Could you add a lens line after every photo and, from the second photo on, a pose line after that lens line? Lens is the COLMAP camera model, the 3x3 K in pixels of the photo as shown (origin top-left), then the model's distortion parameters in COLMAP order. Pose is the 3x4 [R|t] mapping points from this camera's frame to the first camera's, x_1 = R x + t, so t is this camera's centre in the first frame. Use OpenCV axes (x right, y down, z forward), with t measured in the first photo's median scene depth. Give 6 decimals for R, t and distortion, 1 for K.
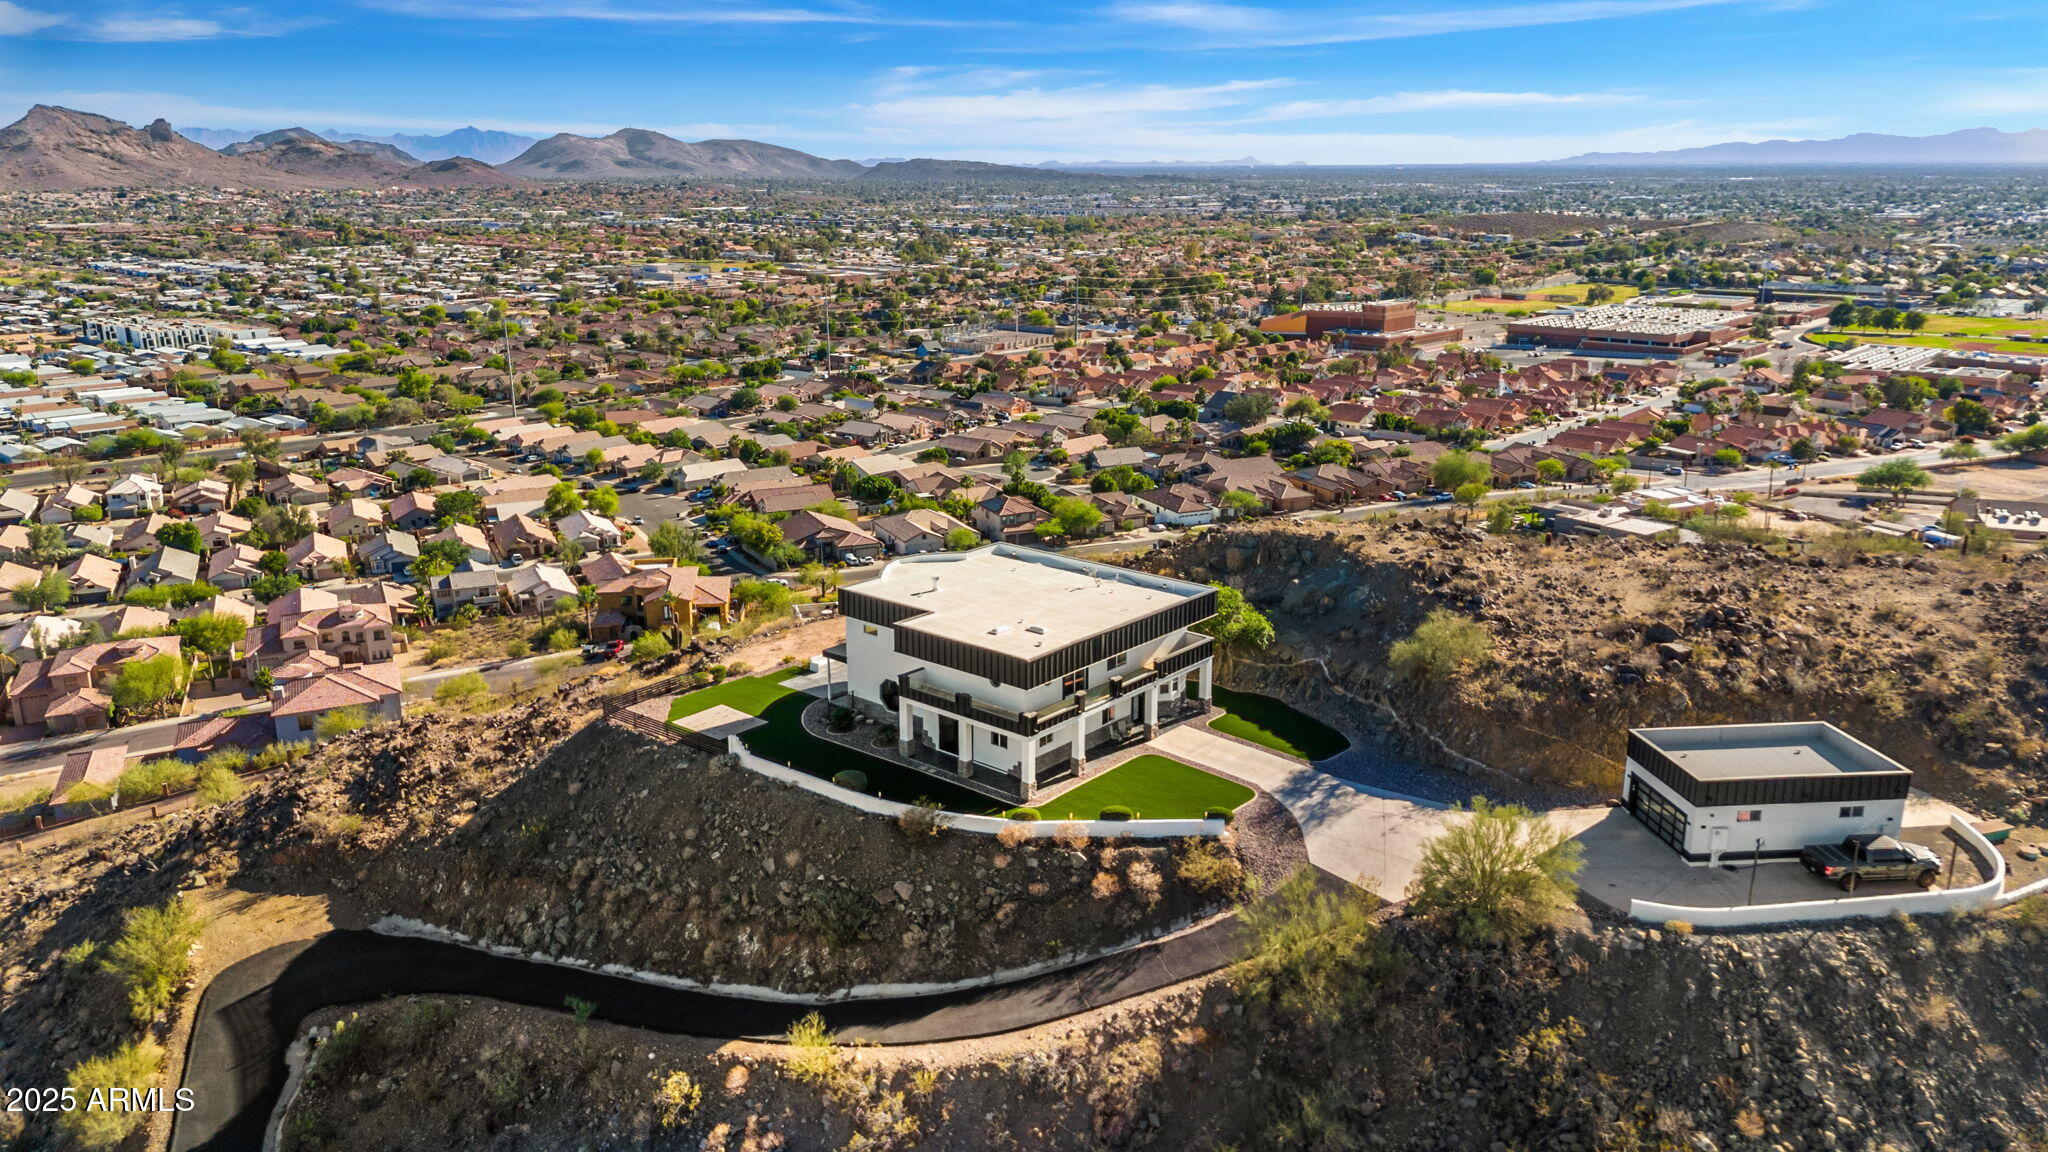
lens RADIAL K [[1556.8, 0, 1037.7], [0, 1556.8, 571.1], [0, 0, 1]] dist [0.085894, -0.078667]
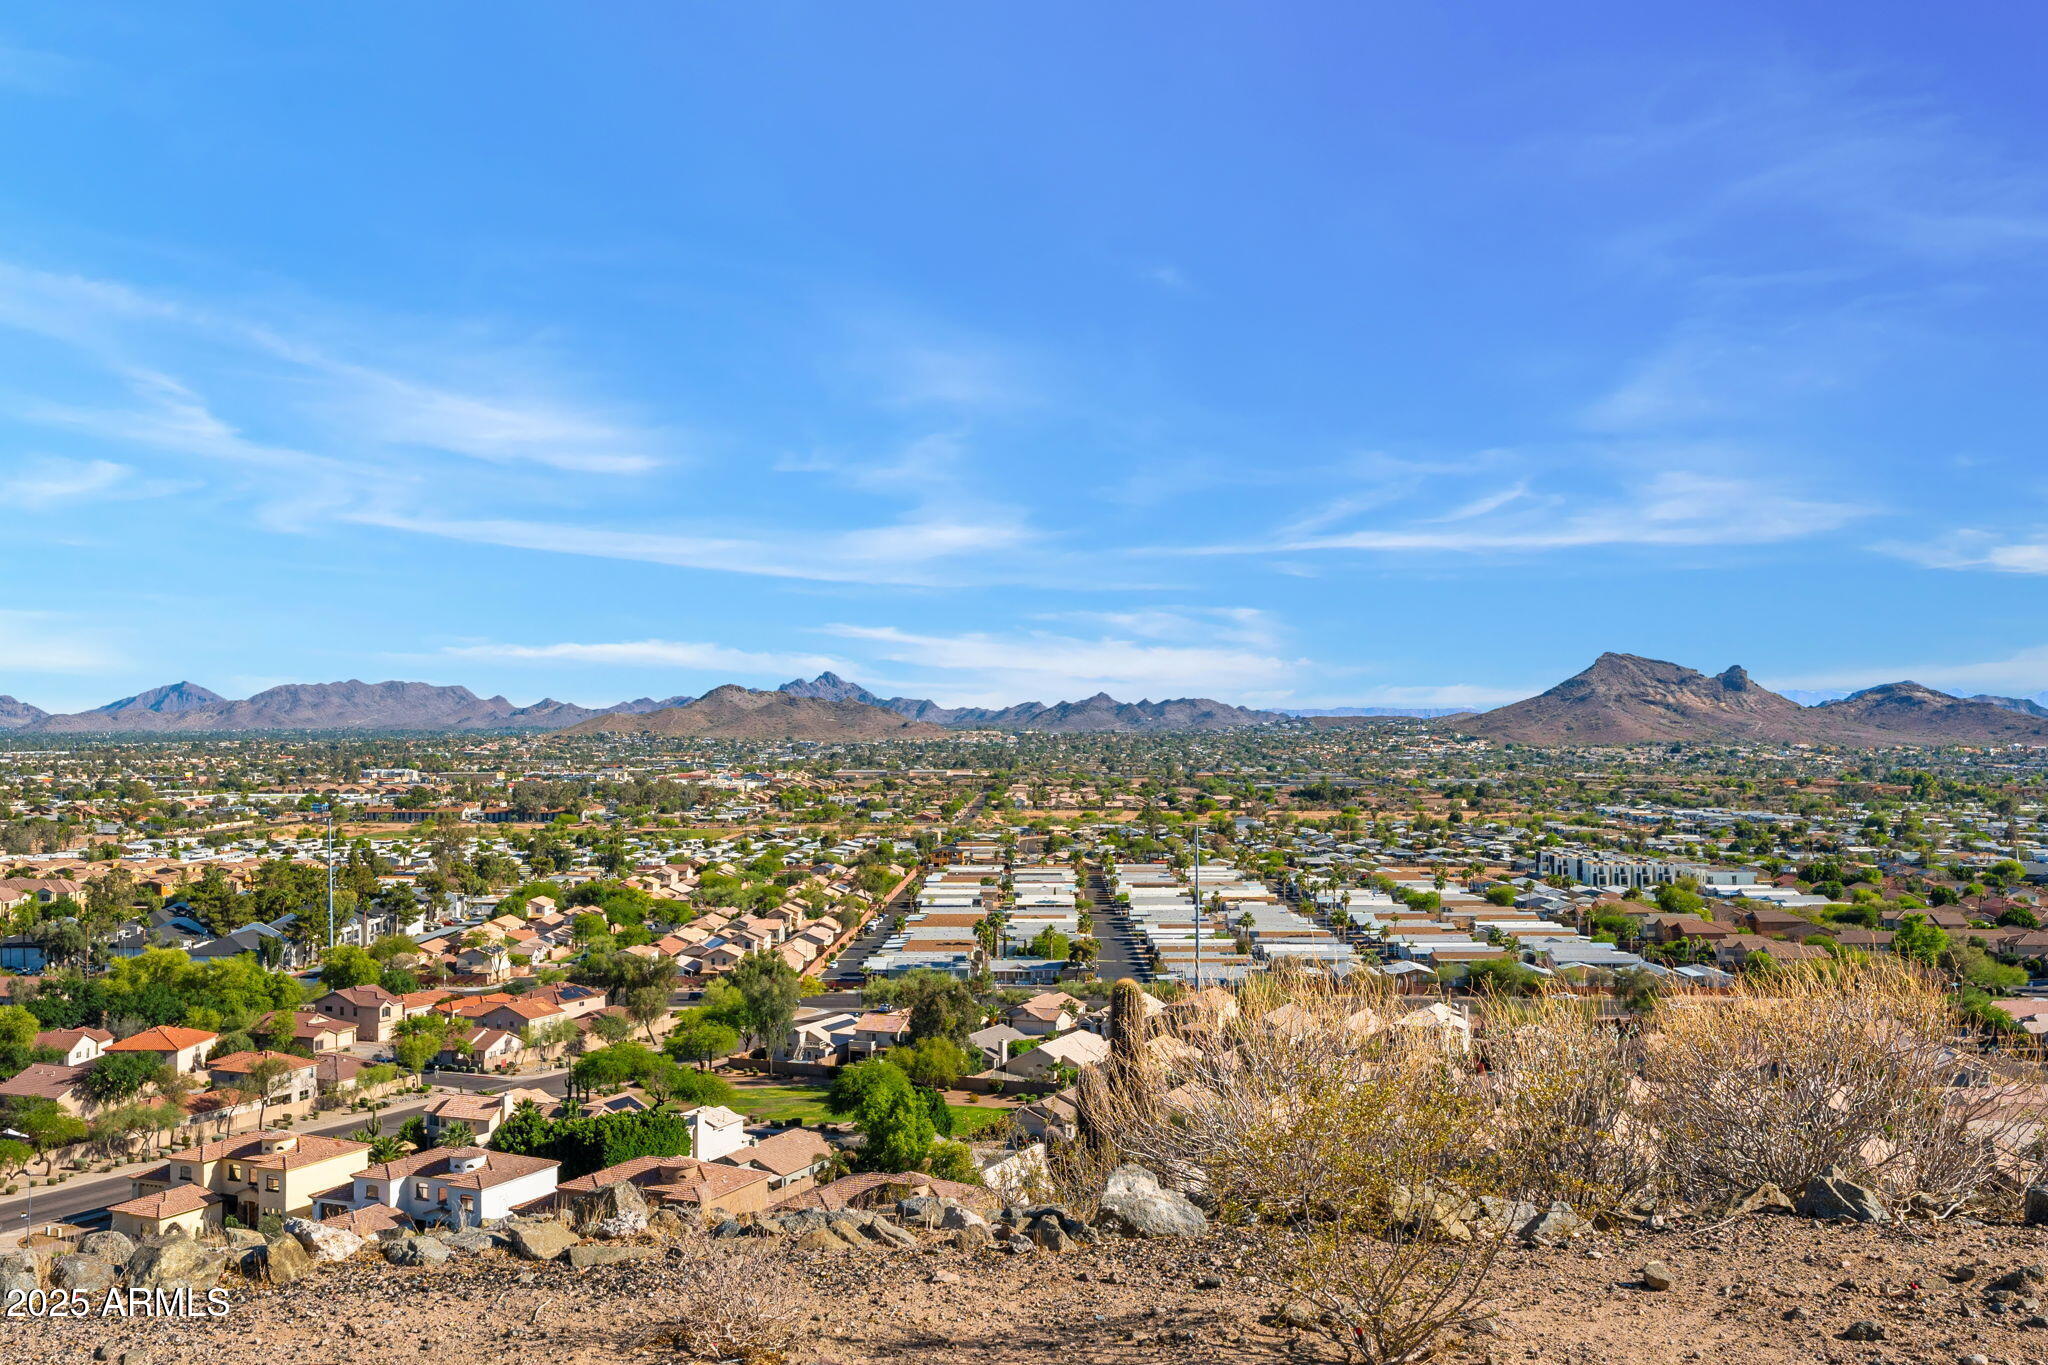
lens RADIAL K [[1963.7, 0, 1029.9], [0, 1963.7, 698.8], [0, 0, 1]] dist [0.002479, 0.000000]
pose [[0.648574, -0.018757, -0.760920, -0.028024], [-0.200707, 0.960100, -0.194741, 0.009043], [0.734213, 0.279026, 0.618932, 0.211718]]
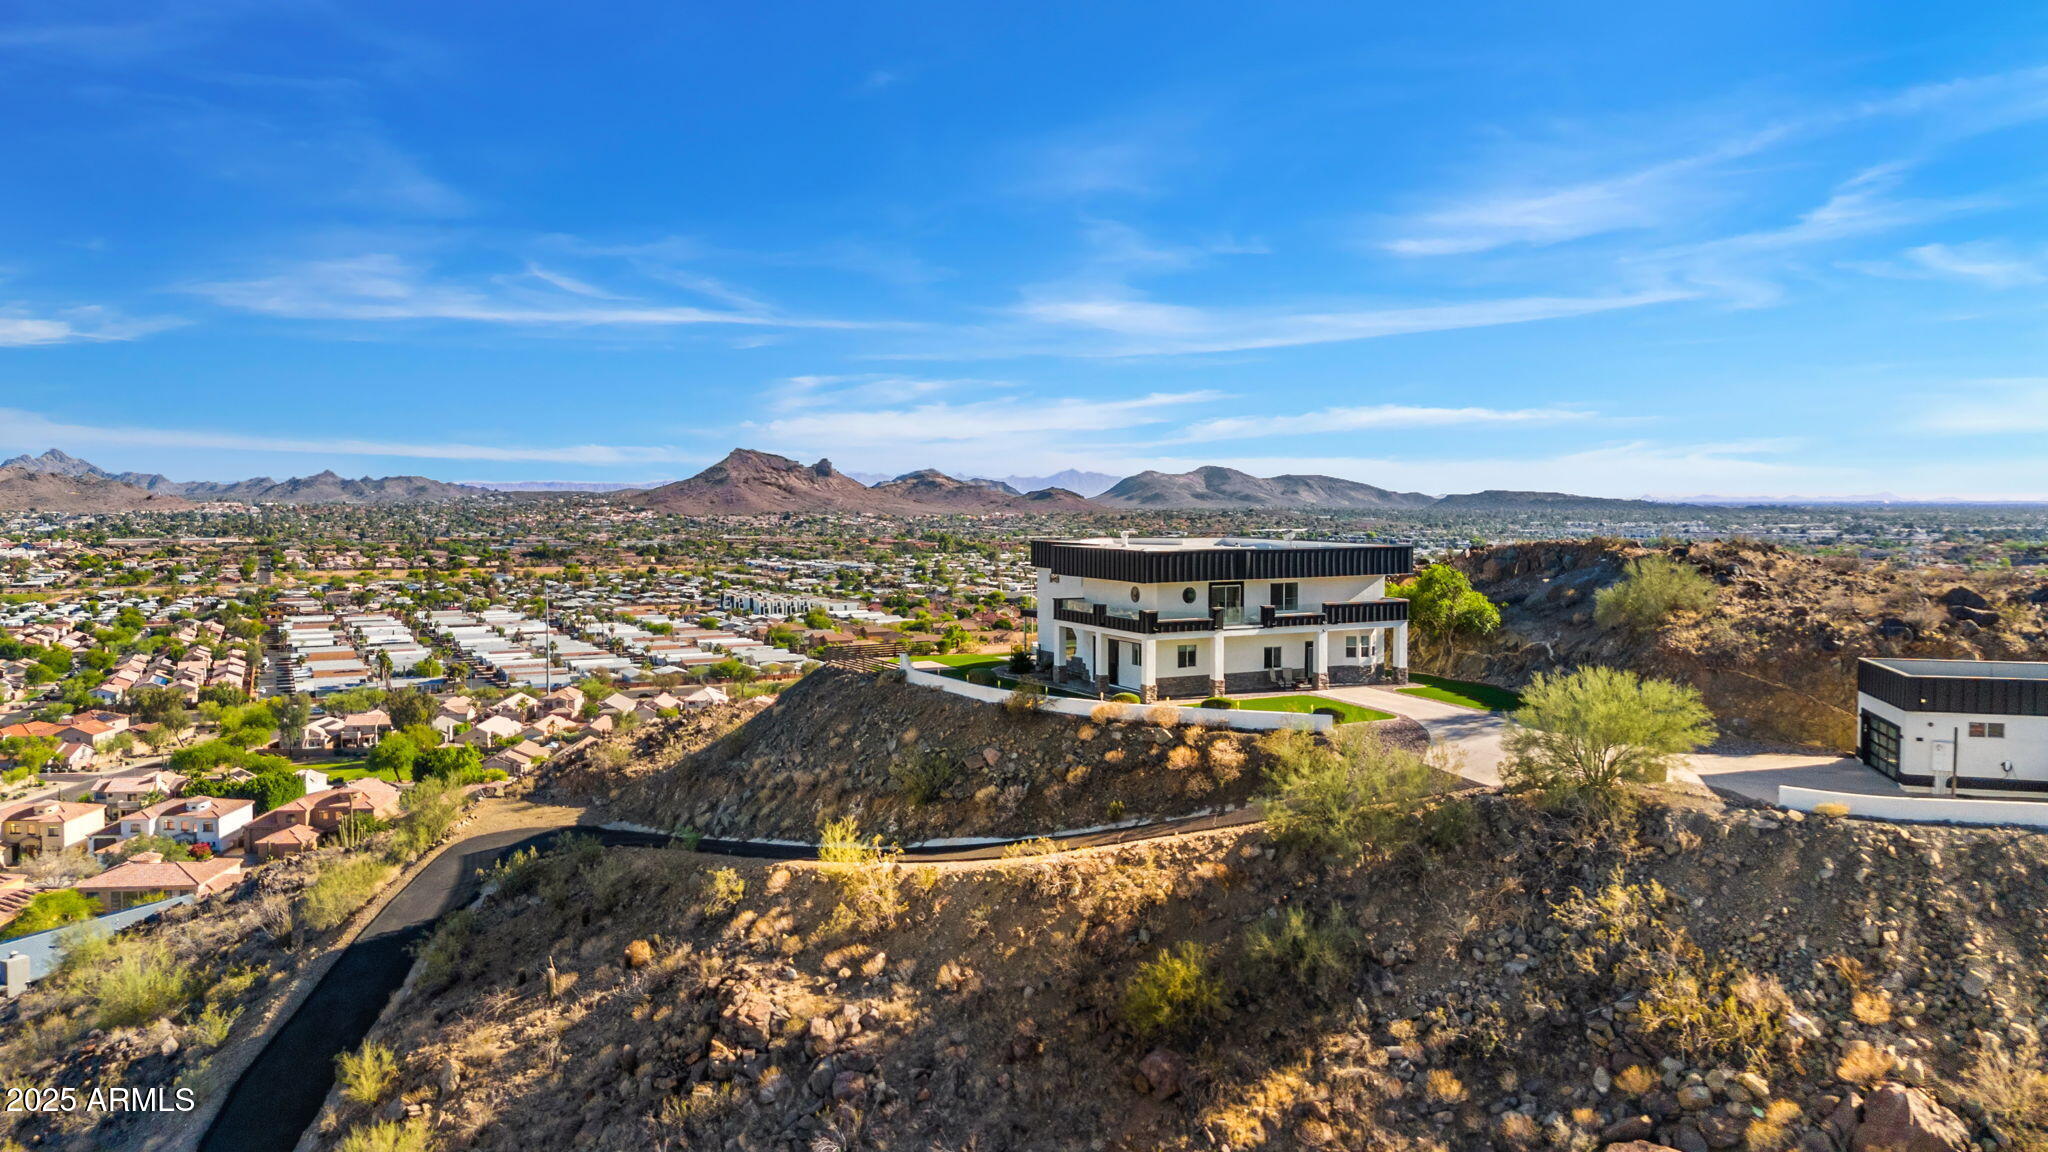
lens RADIAL K [[1556.8, 0, 1024.2], [0, 1556.8, 579.4], [0, 0, 1]] dist [0.085894, -0.078667]
pose [[0.929225, 0.015555, -0.369188, 0.047106], [-0.094887, 0.975656, -0.197719, 0.045639], [0.357125, 0.218756, 0.908079, 0.013367]]
